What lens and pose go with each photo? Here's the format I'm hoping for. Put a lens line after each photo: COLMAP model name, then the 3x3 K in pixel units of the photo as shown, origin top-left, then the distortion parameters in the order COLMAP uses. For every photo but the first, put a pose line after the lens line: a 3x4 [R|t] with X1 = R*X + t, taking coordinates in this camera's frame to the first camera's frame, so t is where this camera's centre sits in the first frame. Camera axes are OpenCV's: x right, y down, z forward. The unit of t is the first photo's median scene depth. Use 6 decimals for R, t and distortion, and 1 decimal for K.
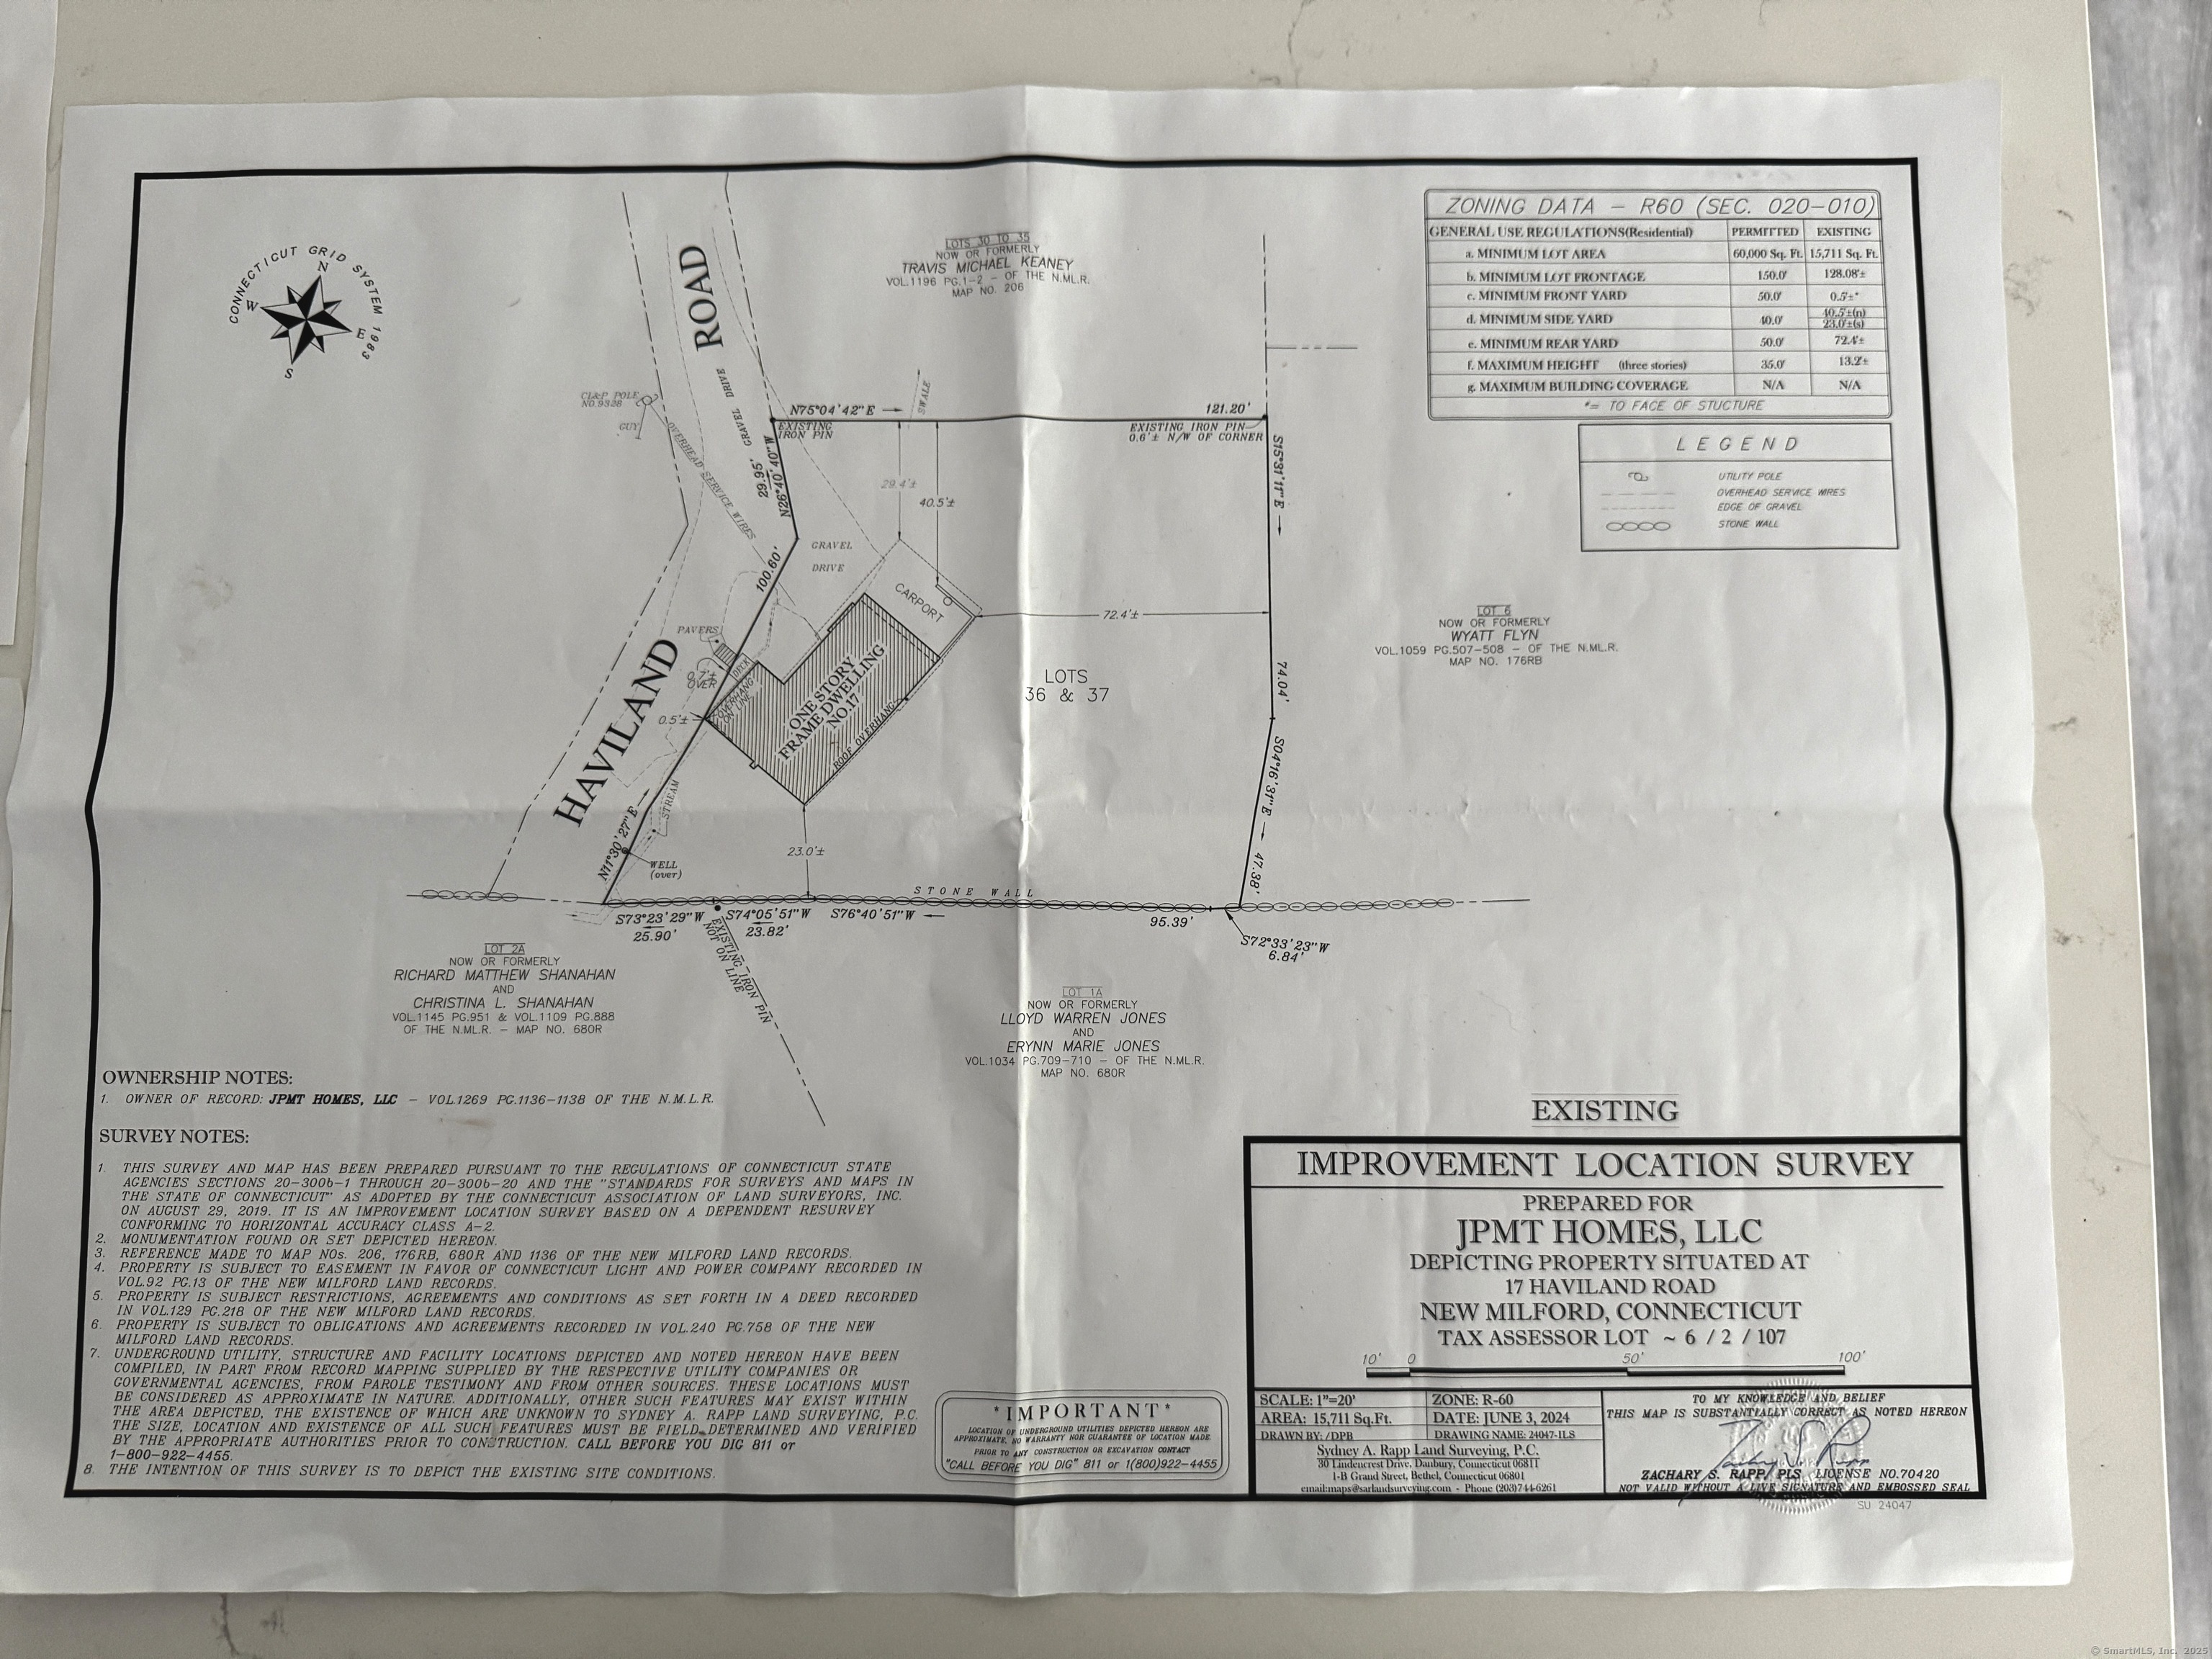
lens RADIAL K [[1586.9, 0, 1108.4], [0, 1586.9, 826.7], [0, 0, 1]] dist [-0.006661, -0.004426]
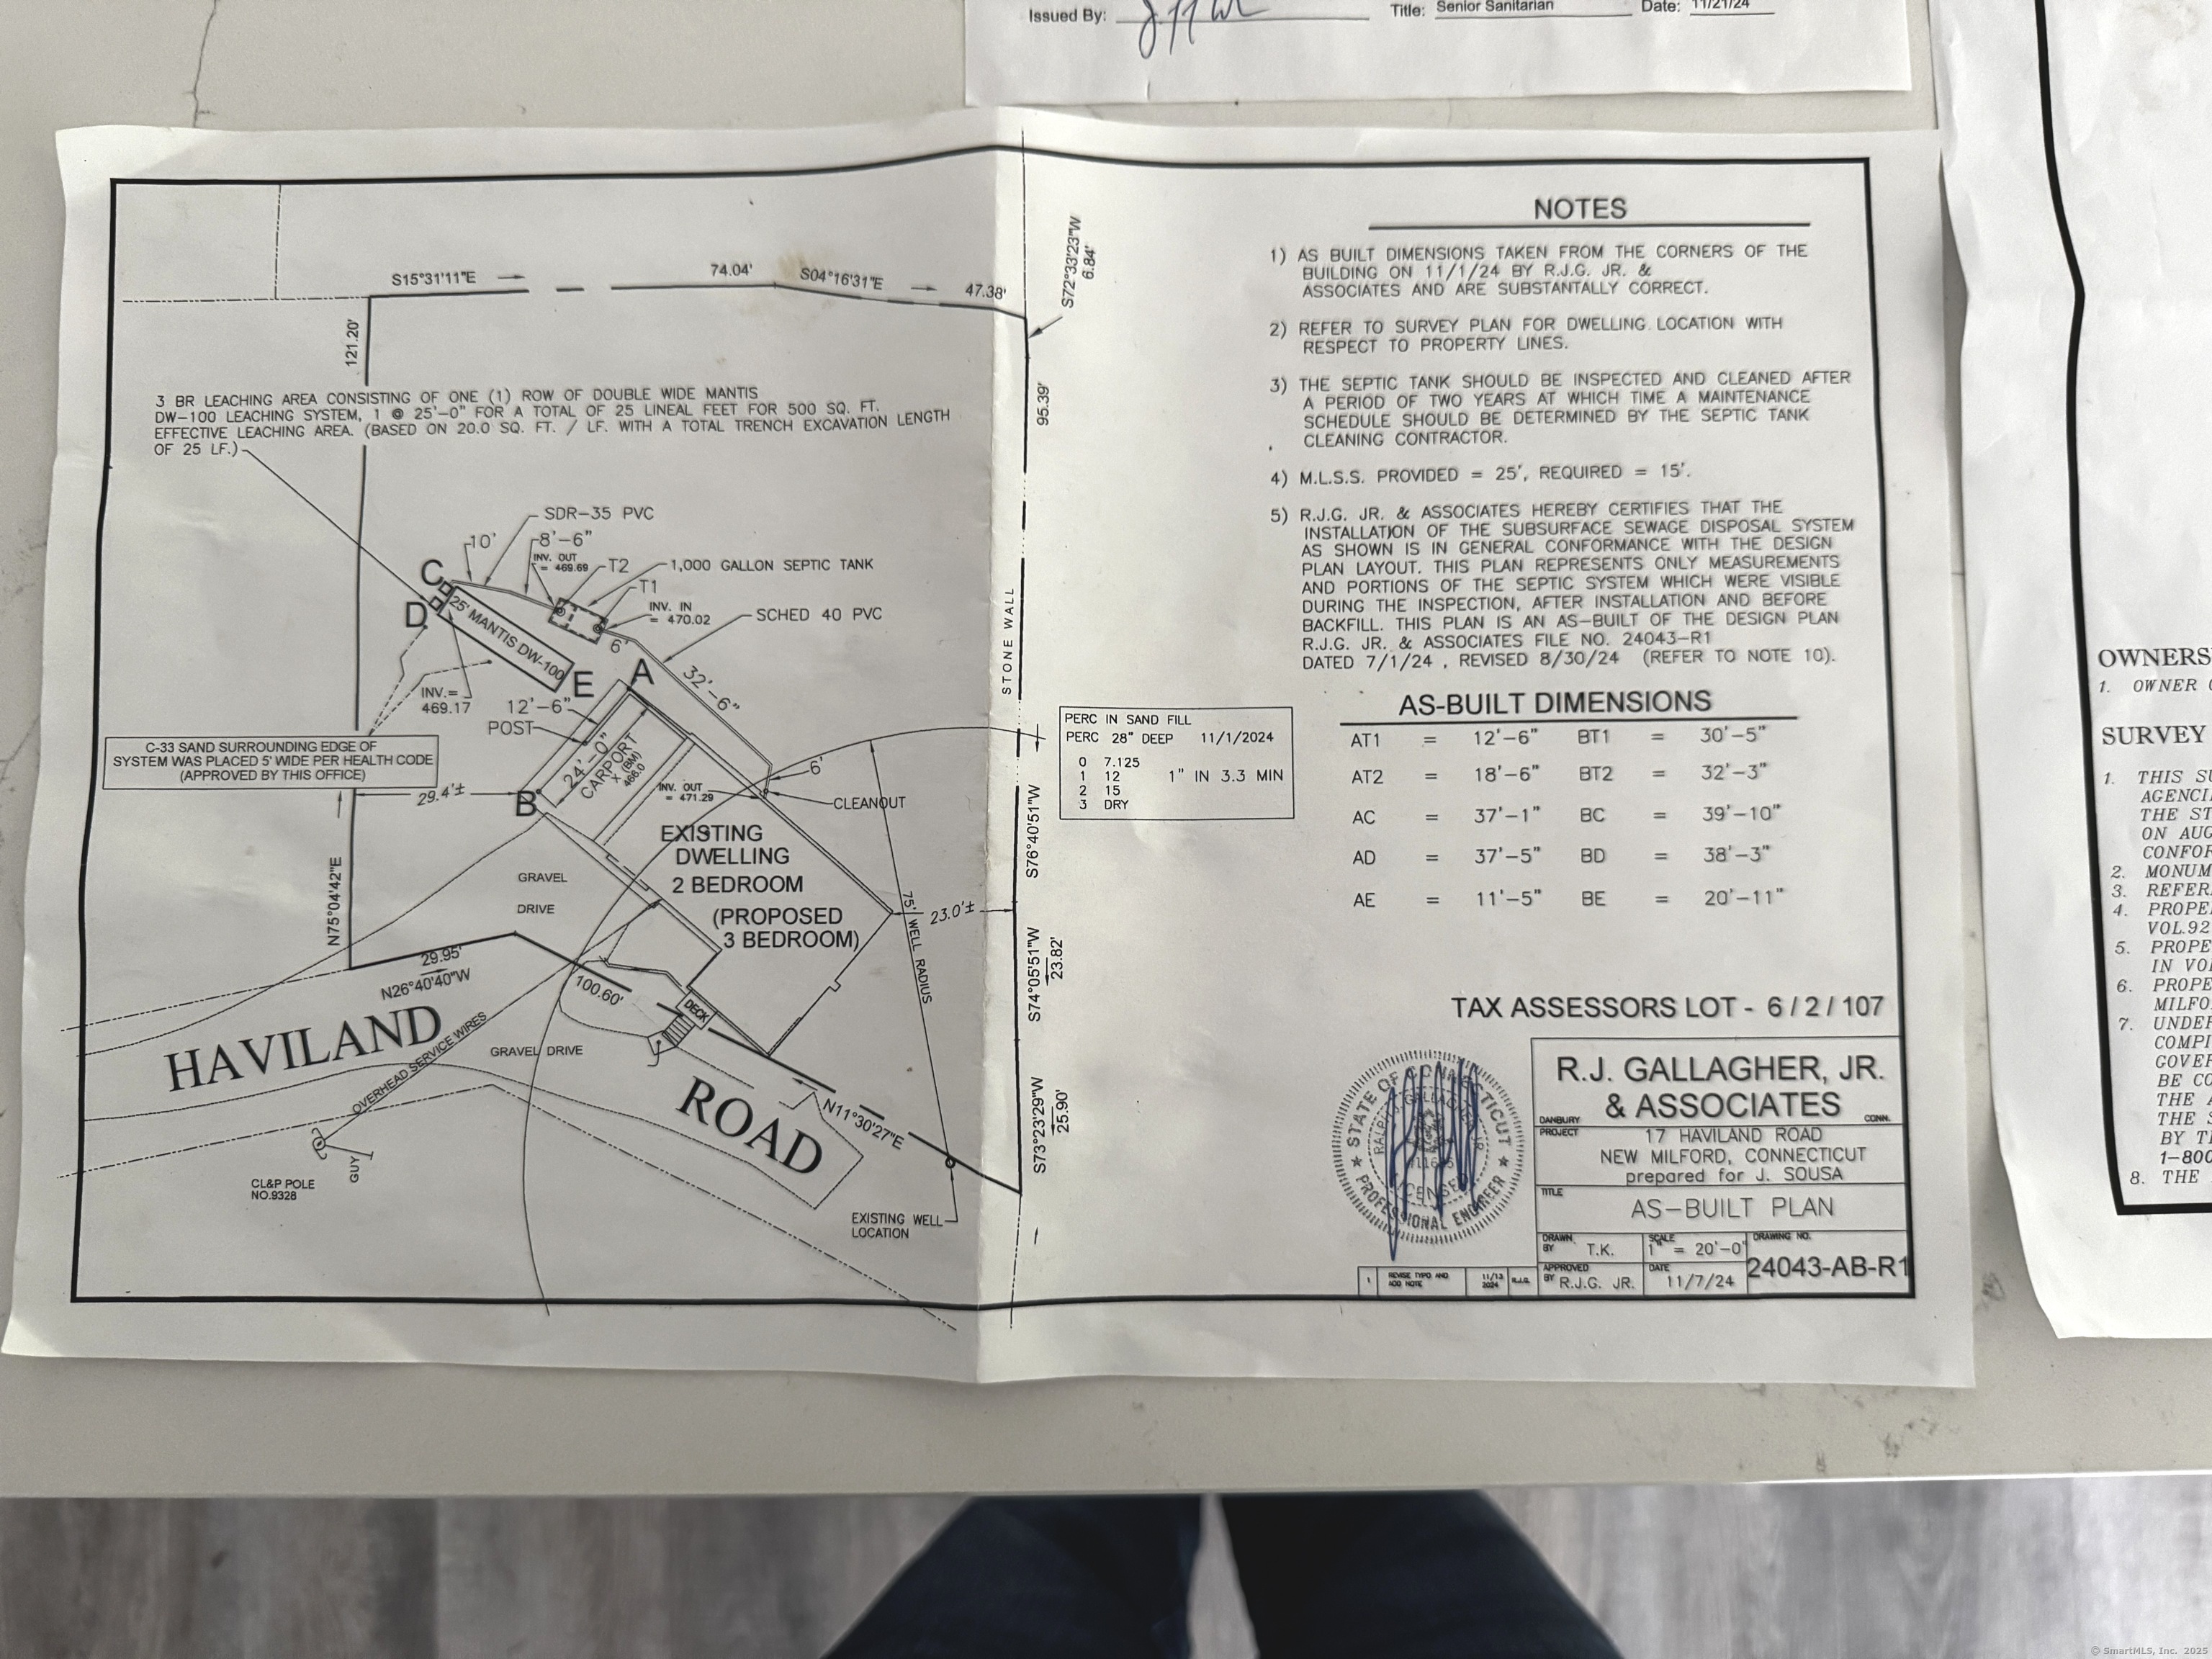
lens RADIAL K [[1586.9, 0, 1108.4], [0, 1586.9, 826.7], [0, 0, 1]] dist [-0.006661, -0.004426]
pose [[0.999788, -0.020246, -0.003692, -1.109350], [0.020289, 0.999720, 0.012192, 0.220646], [0.003444, -0.012264, 0.999919, 0.255211]]
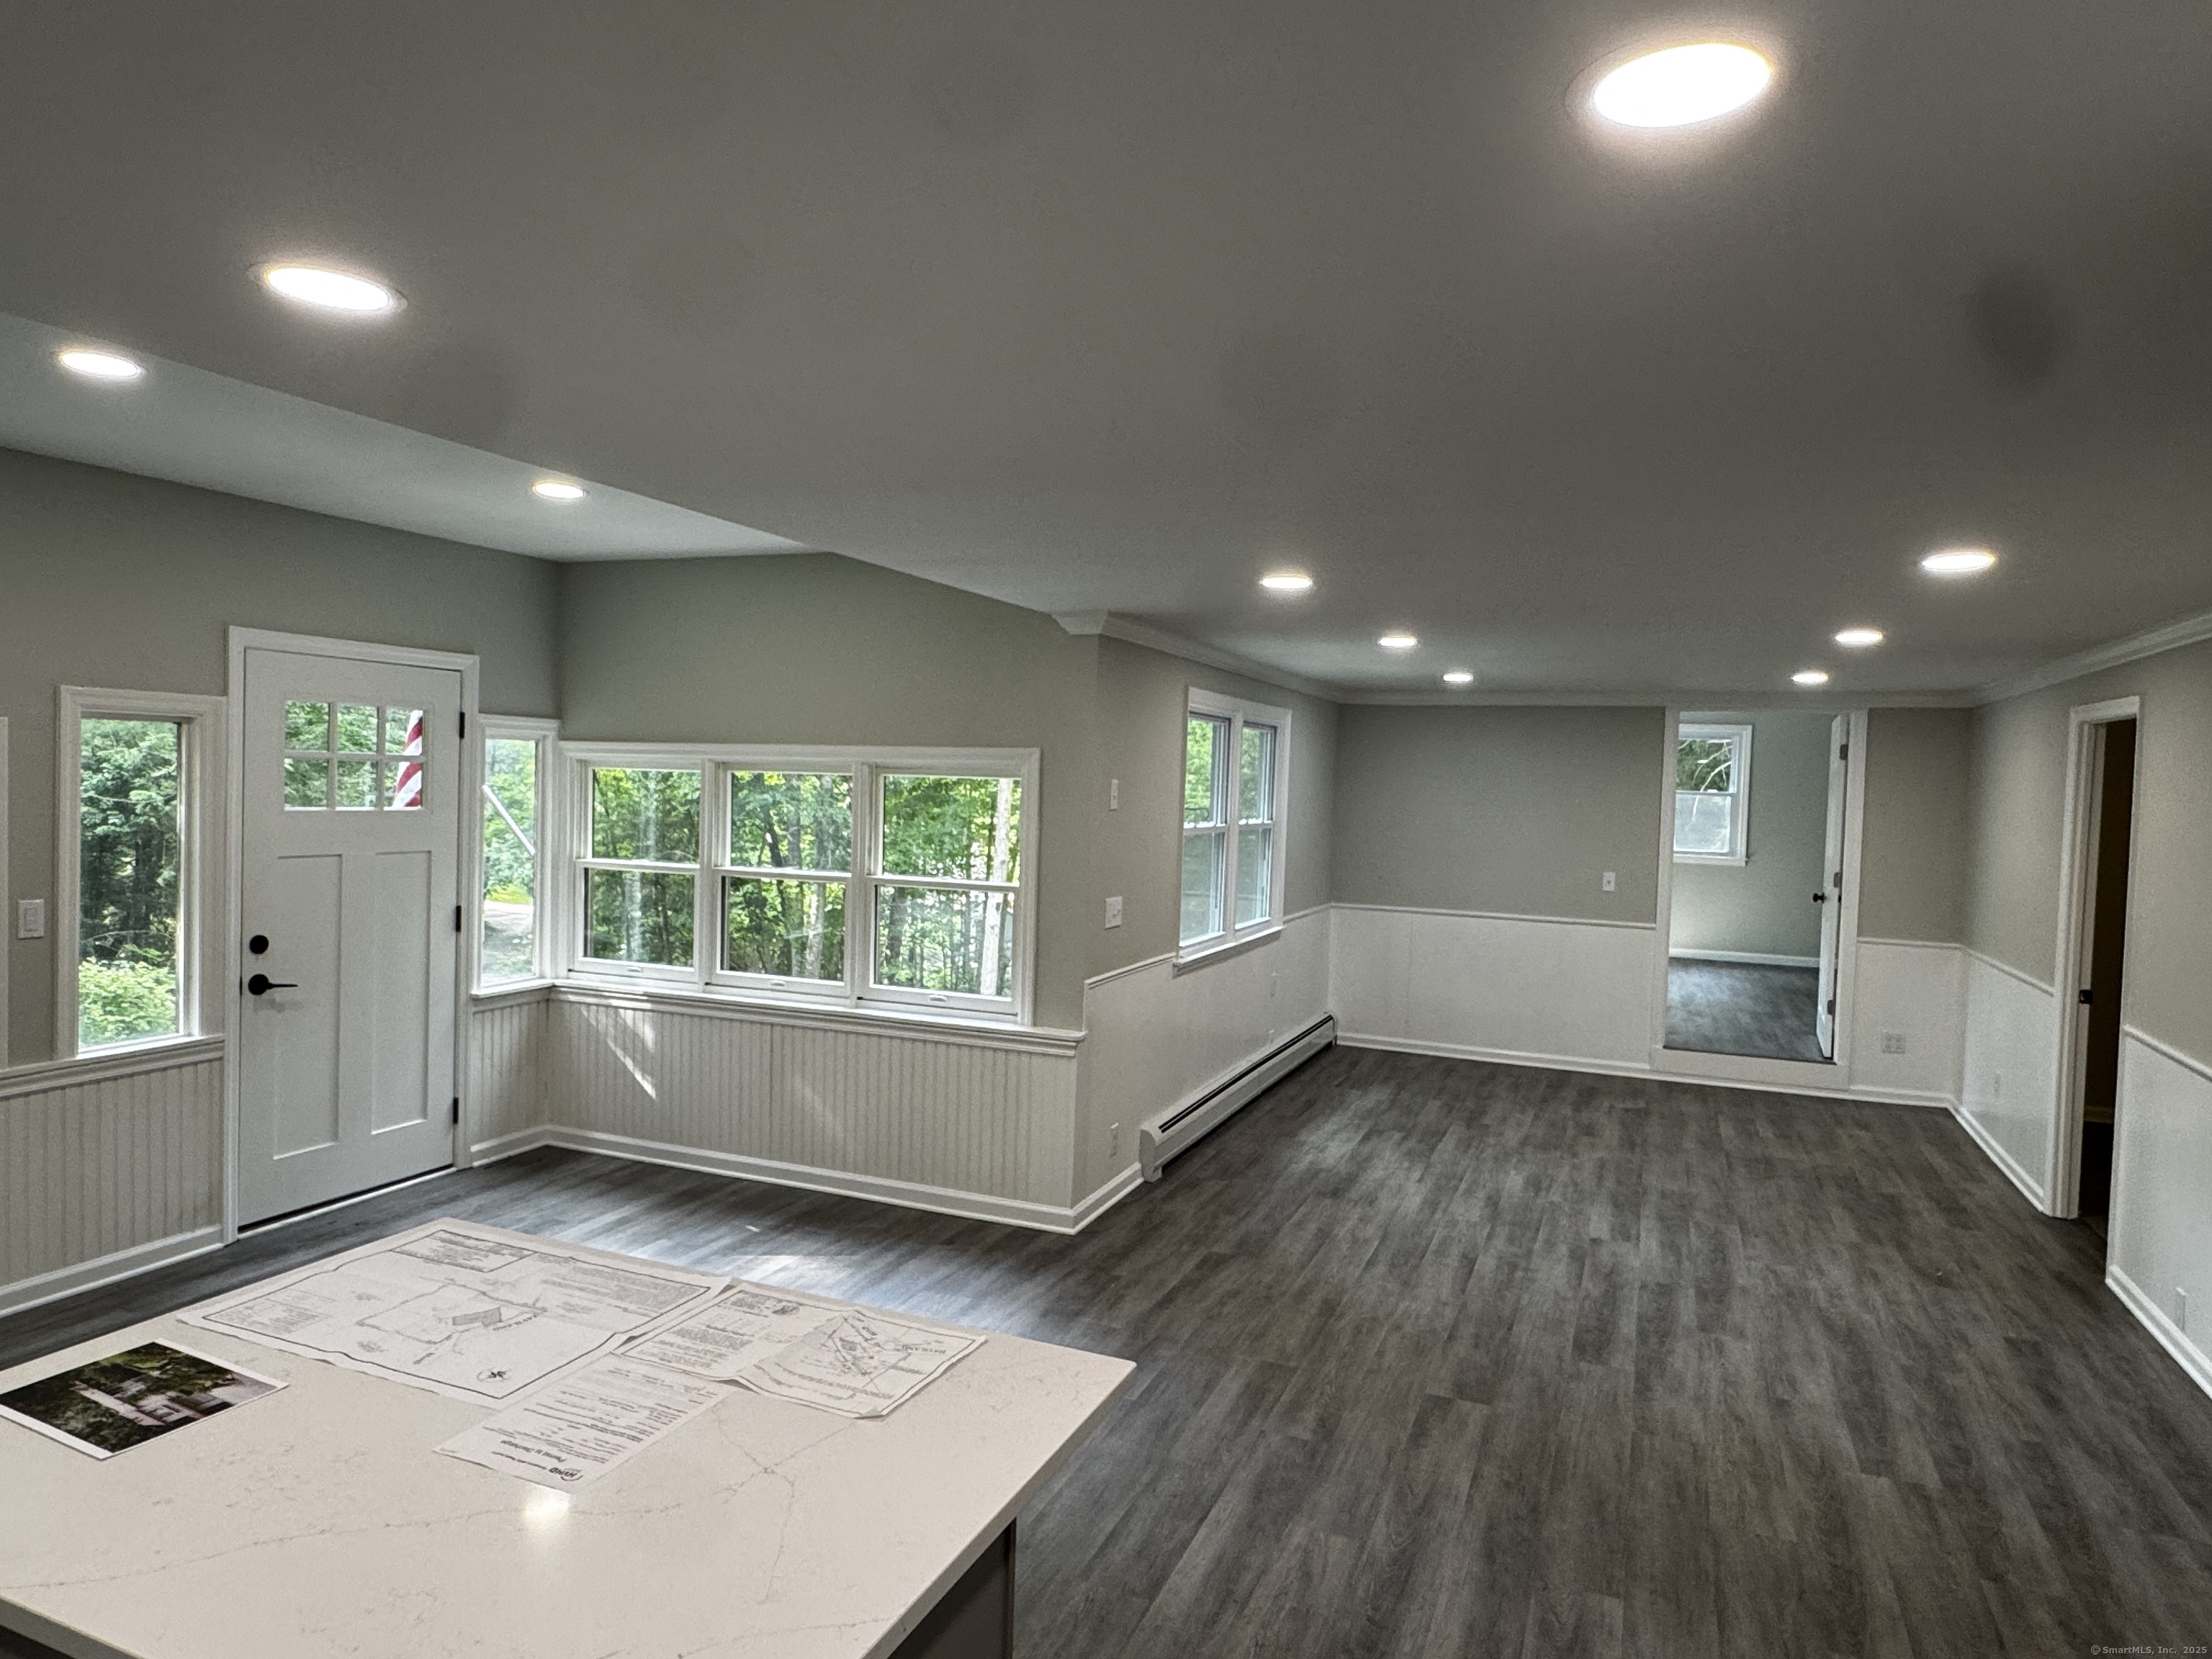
lens RADIAL K [[1356.9, 0, 1096.6], [0, 1356.9, 823.8], [0, 0, 1]] dist [-0.001914, 0.001155]
pose [[-0.919613, -0.031245, 0.391581, -3.464715], [0.389396, 0.058926, 0.919184, -3.215428], [-0.051794, 0.997773, -0.042022, -0.394173]]
